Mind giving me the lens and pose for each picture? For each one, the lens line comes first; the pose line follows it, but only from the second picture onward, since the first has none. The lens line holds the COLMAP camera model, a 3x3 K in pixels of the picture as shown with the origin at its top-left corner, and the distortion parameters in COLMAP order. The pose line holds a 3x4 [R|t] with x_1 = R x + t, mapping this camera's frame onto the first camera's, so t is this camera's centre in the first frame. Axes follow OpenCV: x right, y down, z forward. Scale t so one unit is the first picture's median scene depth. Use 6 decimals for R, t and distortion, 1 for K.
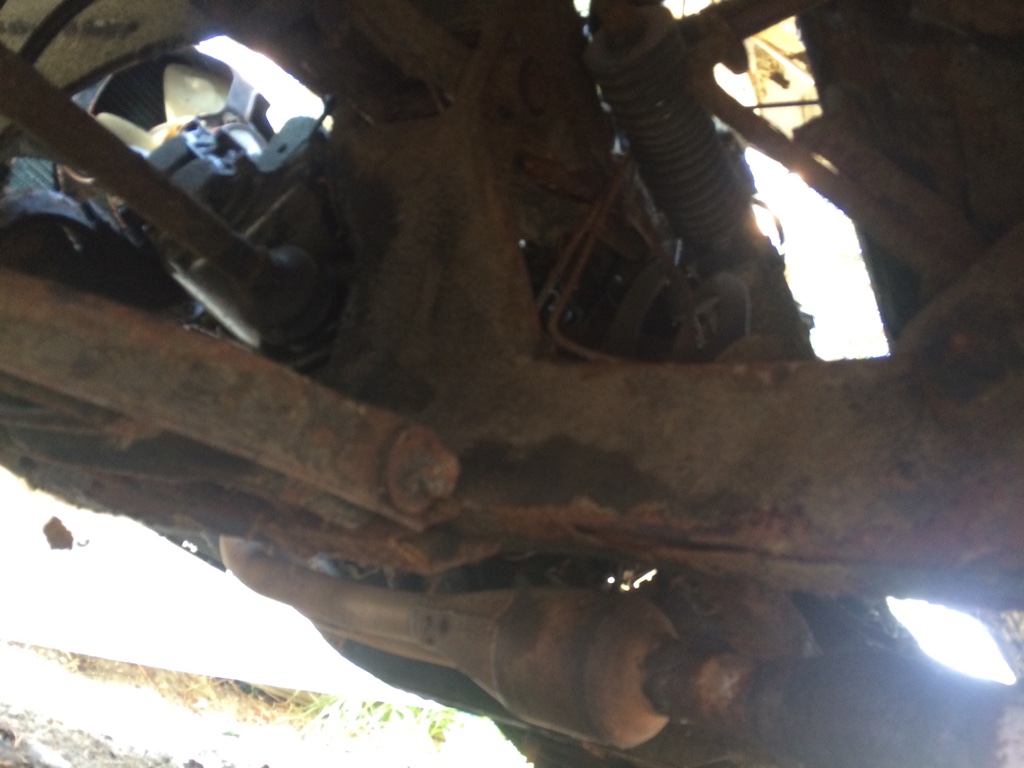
lens RADIAL K [[868.8, 0, 512.4], [0, 868.8, 381.9], [0, 0, 1]] dist [0.051241, -0.076388]
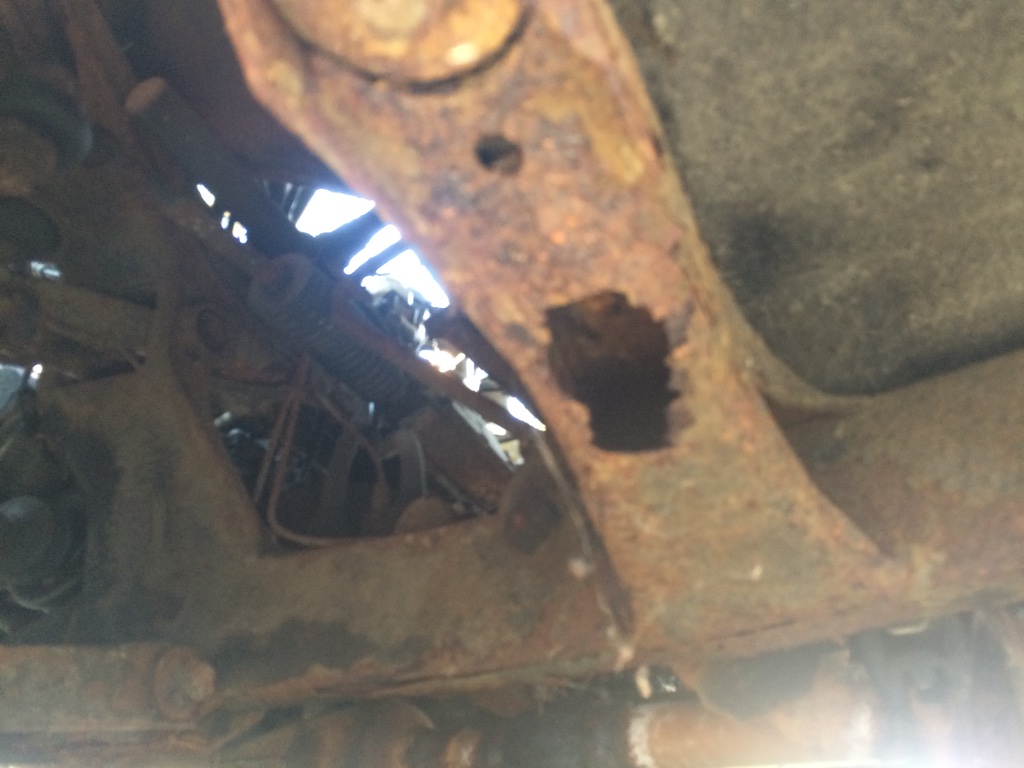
lens RADIAL K [[868.8, 0, 516.4], [0, 868.8, 385.7], [0, 0, 1]] dist [0.051241, -0.076388]
pose [[0.936235, -0.218220, 0.275398, 0.087209], [0.230274, 0.973054, -0.011805, -0.182337], [-0.265401, 0.074469, 0.961258, -0.365115]]
